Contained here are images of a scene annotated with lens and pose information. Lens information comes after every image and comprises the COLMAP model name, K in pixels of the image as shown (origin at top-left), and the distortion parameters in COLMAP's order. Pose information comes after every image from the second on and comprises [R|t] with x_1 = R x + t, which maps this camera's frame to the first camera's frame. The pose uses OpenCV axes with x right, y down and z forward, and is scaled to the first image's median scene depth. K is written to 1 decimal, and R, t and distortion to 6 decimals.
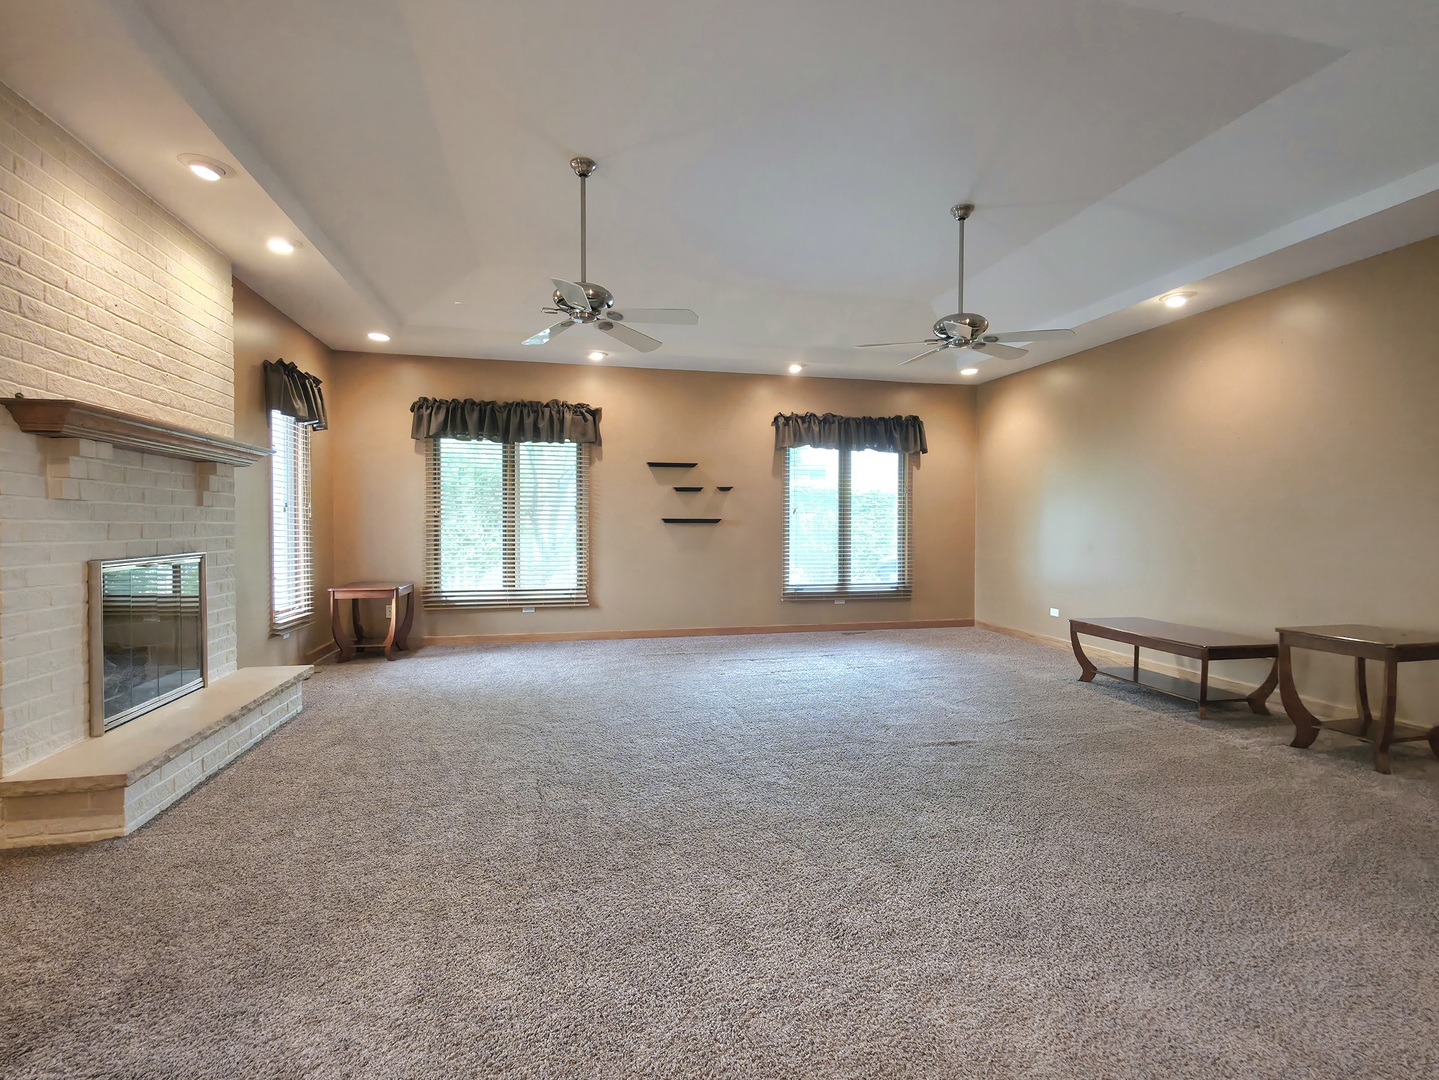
lens RADIAL K [[695.2, 0, 727.8], [0, 695.2, 538.6], [0, 0, 1]] dist [0.009786, -0.000249]
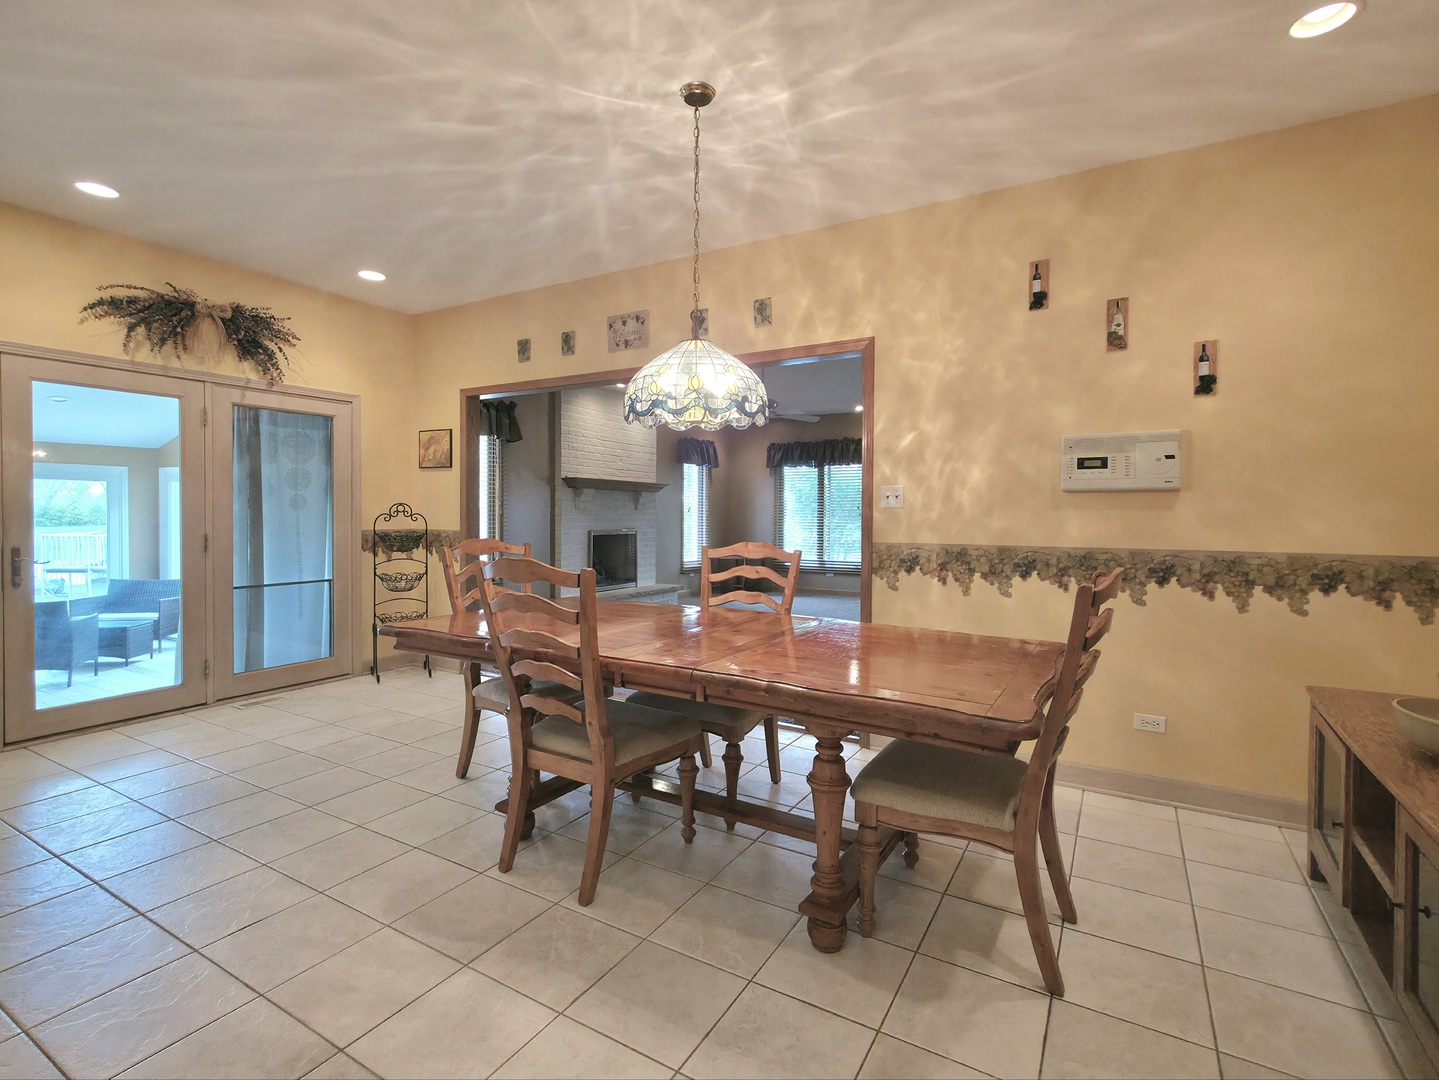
lens RADIAL K [[696.5, 0, 713.6], [0, 696.5, 527.1], [0, 0, 1]] dist [0.006112, 0.000400]
pose [[0.722998, 0.010793, -0.690765, 0.945995], [-0.019417, 0.999800, -0.004700, 0.014977], [0.690577, 0.016811, 0.723064, -0.467566]]
